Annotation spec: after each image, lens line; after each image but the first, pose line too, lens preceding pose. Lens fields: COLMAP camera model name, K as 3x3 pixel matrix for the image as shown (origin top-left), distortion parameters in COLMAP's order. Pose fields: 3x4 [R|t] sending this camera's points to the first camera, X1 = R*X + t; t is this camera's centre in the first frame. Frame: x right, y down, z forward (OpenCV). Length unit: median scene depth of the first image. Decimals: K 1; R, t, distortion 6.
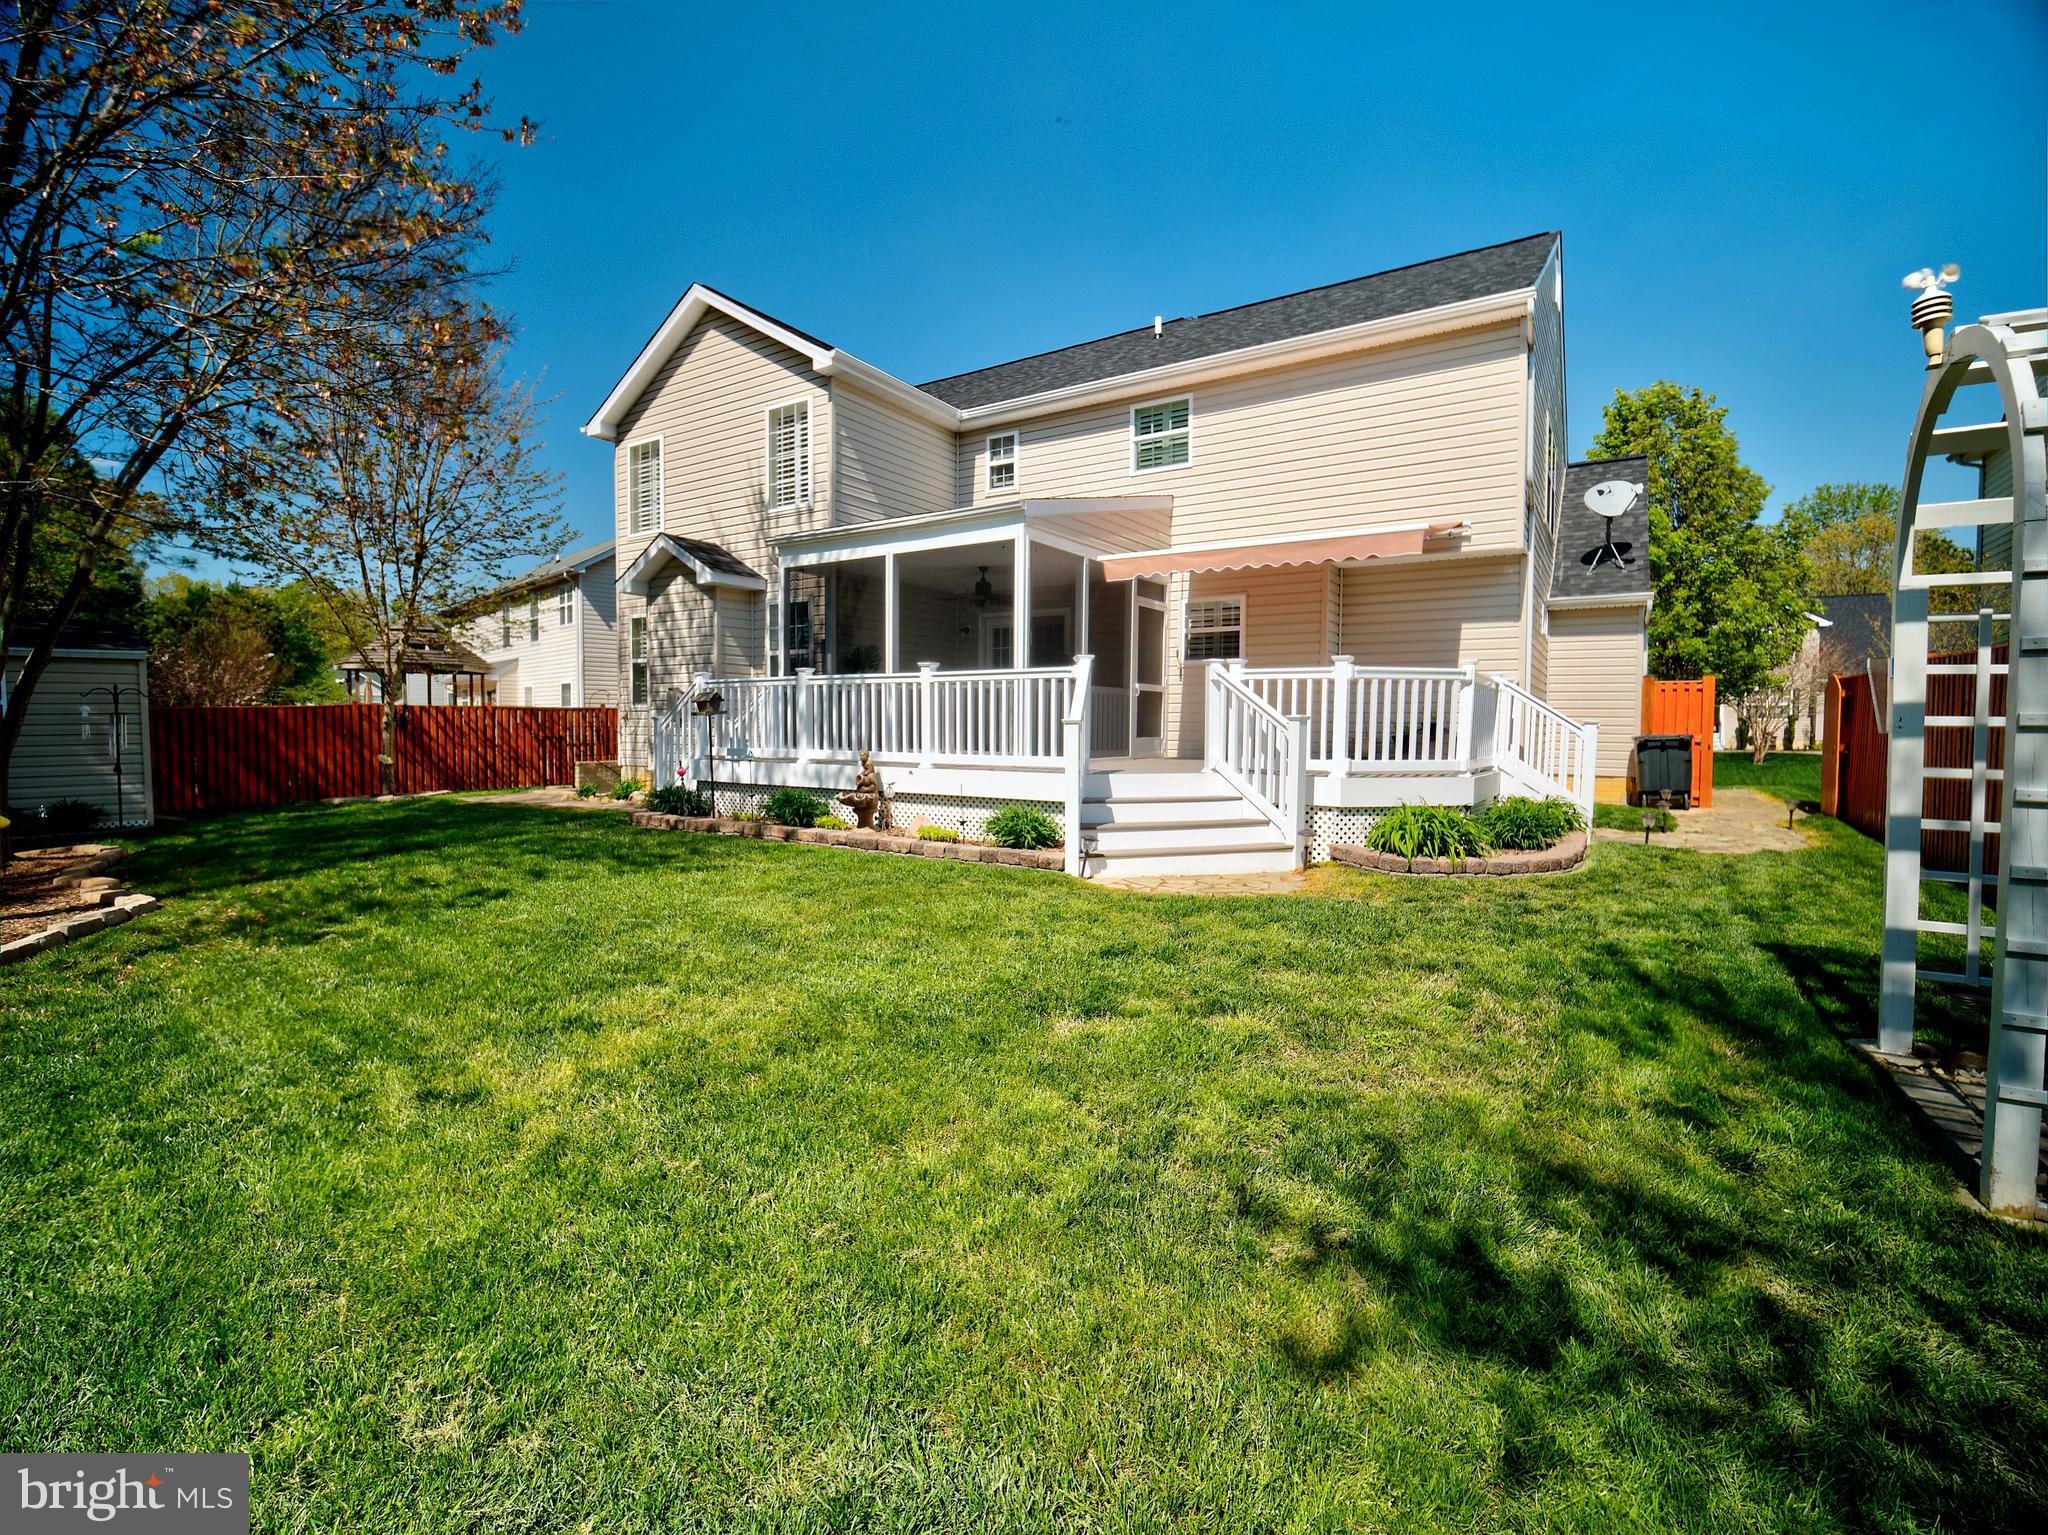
lens RADIAL K [[931.7, 0, 1038.4], [0, 931.7, 763.0], [0, 0, 1]] dist [-0.016028, -0.000319]
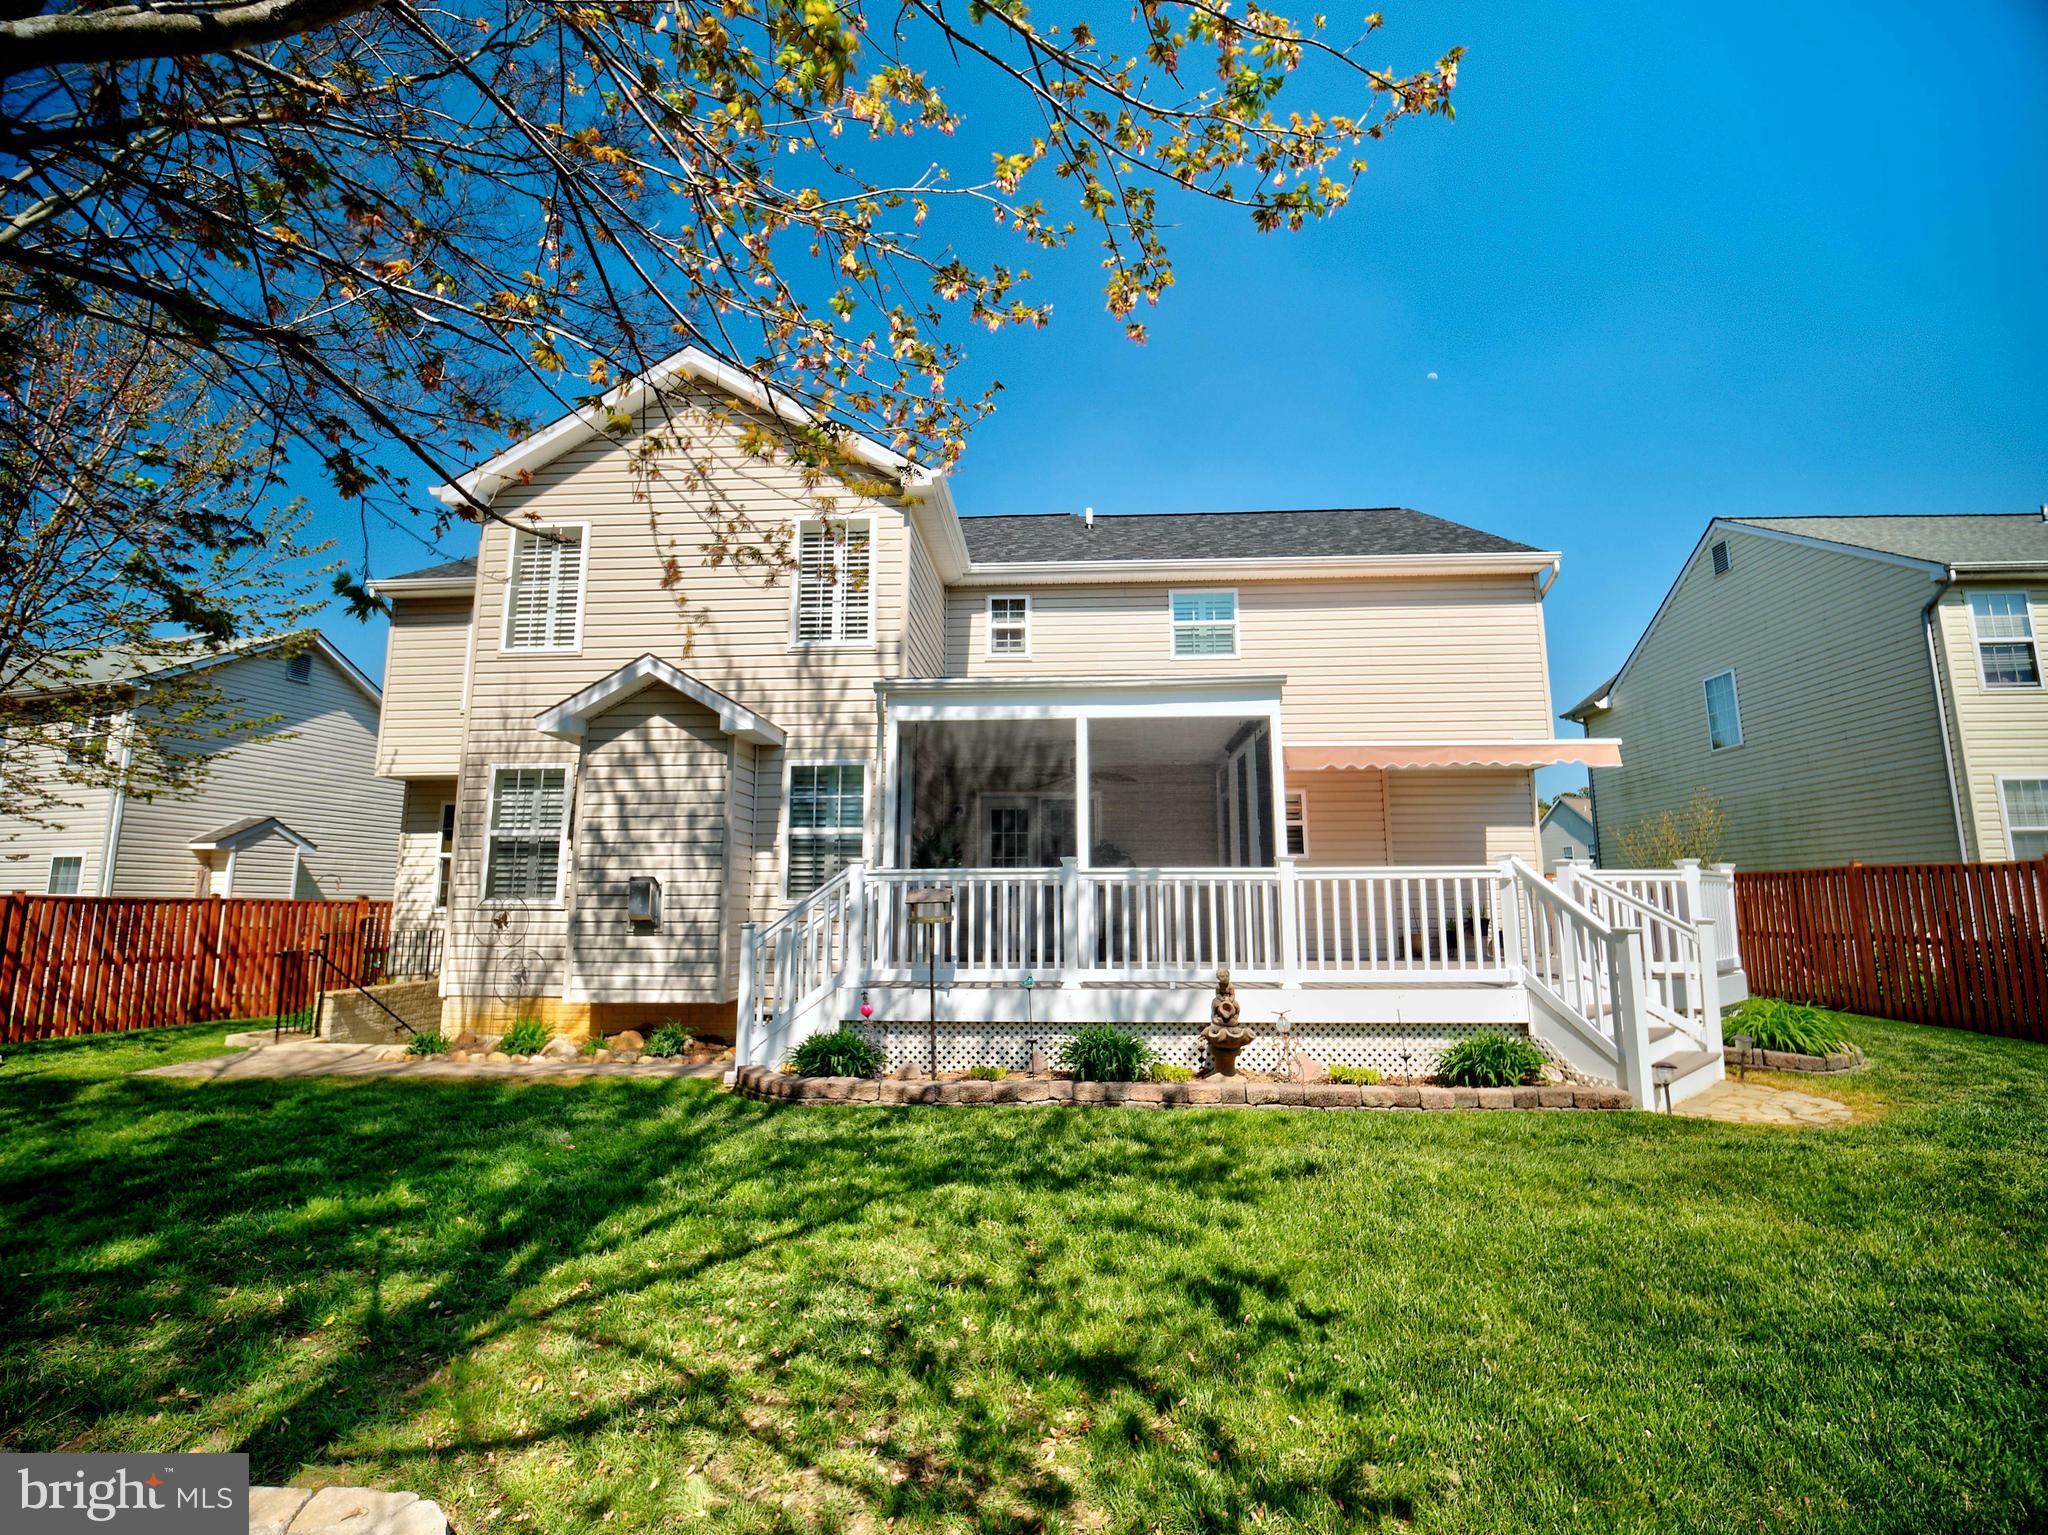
lens RADIAL K [[931.7, 0, 1023.7], [0, 931.7, 763.4], [0, 0, 1]] dist [-0.016028, -0.000319]
pose [[0.869496, 0.070537, 0.488878, -0.503243], [0.026626, 0.981619, -0.188987, -0.027605], [-0.493222, 0.177340, 0.851635, 0.283917]]
